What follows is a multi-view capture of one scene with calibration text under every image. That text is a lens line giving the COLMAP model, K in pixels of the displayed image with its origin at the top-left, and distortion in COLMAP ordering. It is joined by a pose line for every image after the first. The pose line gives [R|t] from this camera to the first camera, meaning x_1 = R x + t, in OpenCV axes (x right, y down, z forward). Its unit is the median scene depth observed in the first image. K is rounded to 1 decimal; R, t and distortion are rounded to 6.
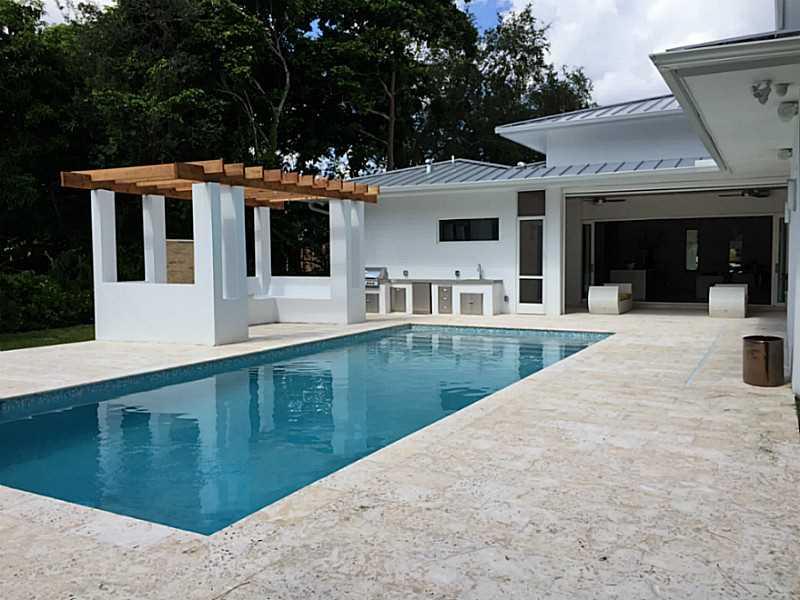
lens RADIAL K [[684.5, 0, 400.0], [0, 684.5, 300.0], [0, 0, 1]] dist [0.040741, -0.001993]
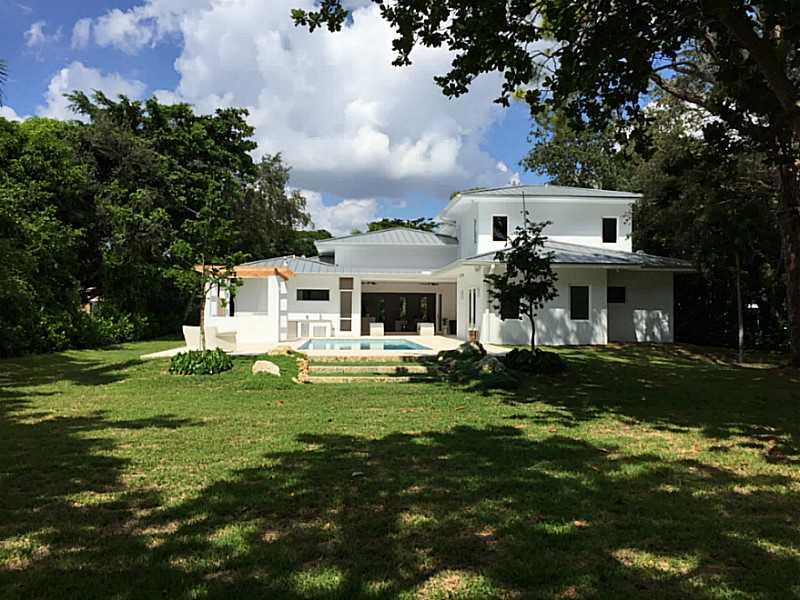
lens RADIAL K [[684.5, 0, 400.0], [0, 684.5, 300.0], [0, 0, 1]] dist [0.040741, -0.001993]
pose [[0.835985, 0.026354, 0.548118, -0.798801], [0.019512, 0.996787, -0.077685, 0.073497], [-0.548405, 0.075639, 0.832785, -0.810935]]
